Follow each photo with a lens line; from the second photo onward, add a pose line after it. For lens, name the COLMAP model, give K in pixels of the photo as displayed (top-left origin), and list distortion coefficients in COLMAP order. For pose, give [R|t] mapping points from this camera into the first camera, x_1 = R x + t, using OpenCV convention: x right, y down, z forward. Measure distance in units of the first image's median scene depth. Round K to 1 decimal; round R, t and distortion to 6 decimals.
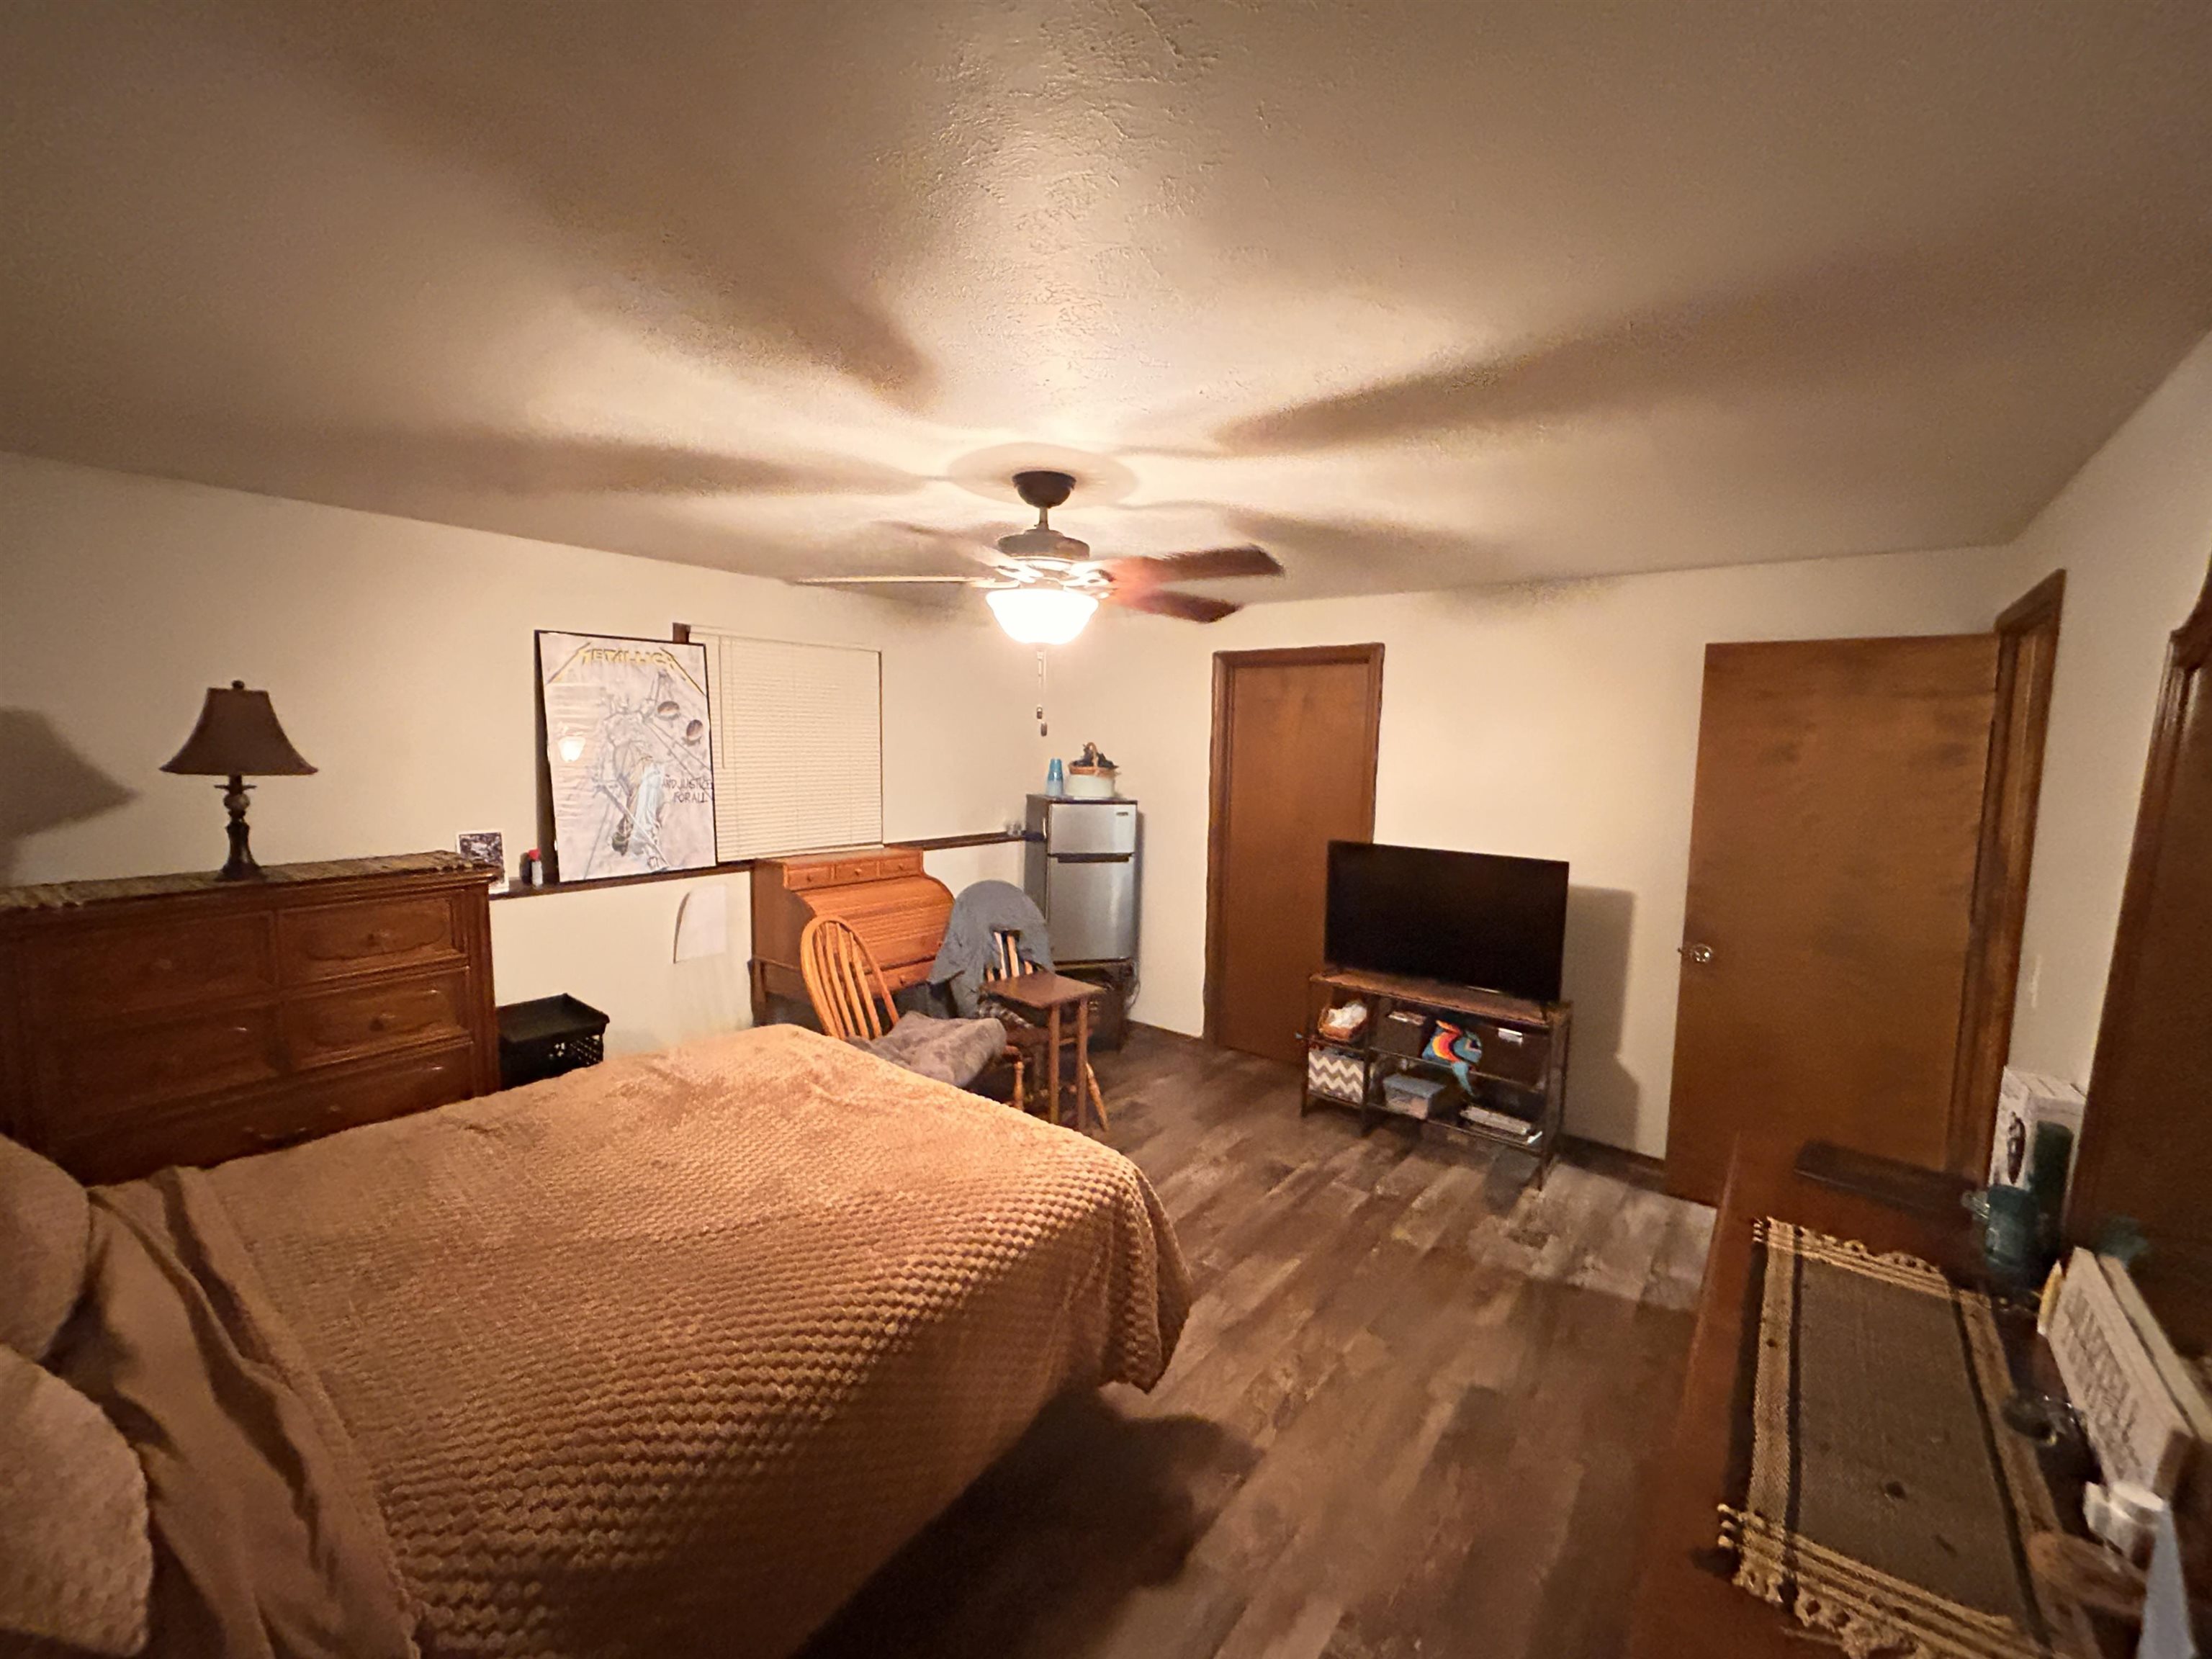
lens RADIAL K [[908.4, 0, 1106.5], [0, 908.4, 836.1], [0, 0, 1]] dist [-0.003332, 0.001604]
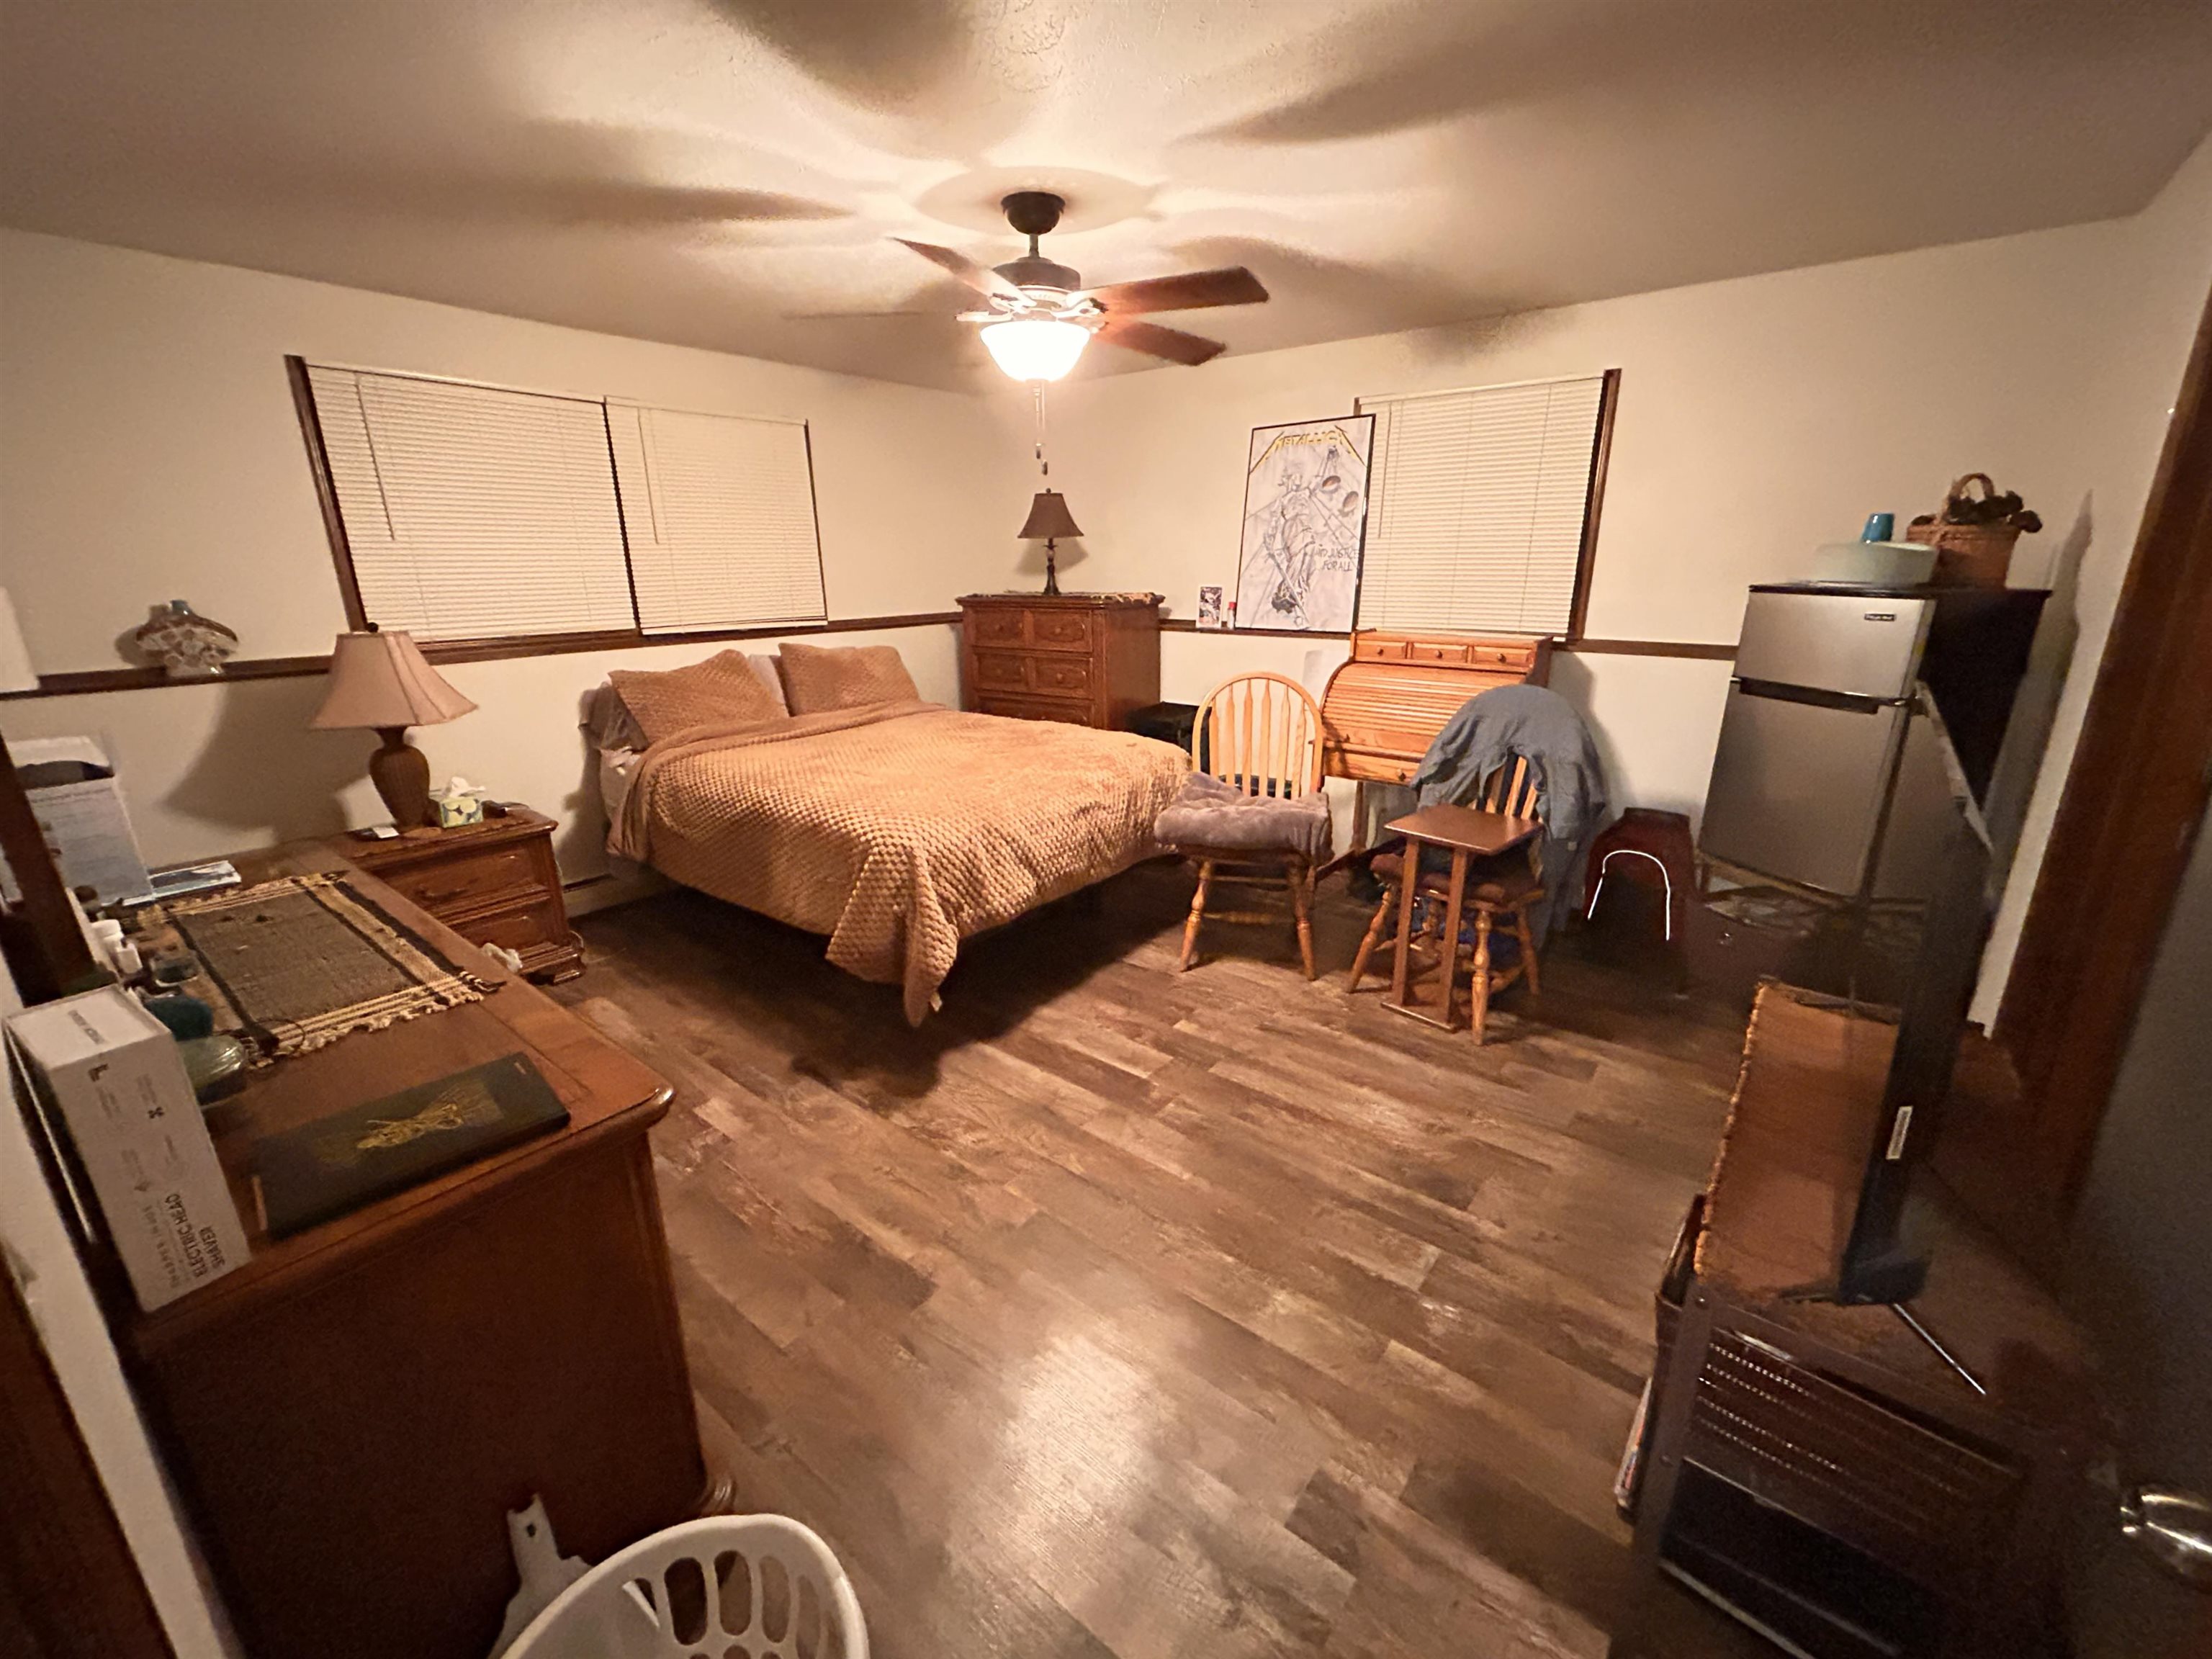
lens RADIAL K [[908.4, 0, 1109.8], [0, 908.4, 837.6], [0, 0, 1]] dist [-0.003332, 0.001604]
pose [[-0.010007, 0.278053, -0.960514, 0.840298], [-0.099541, 0.955514, 0.277643, -0.006439], [0.994983, 0.098388, 0.018116, 0.873145]]
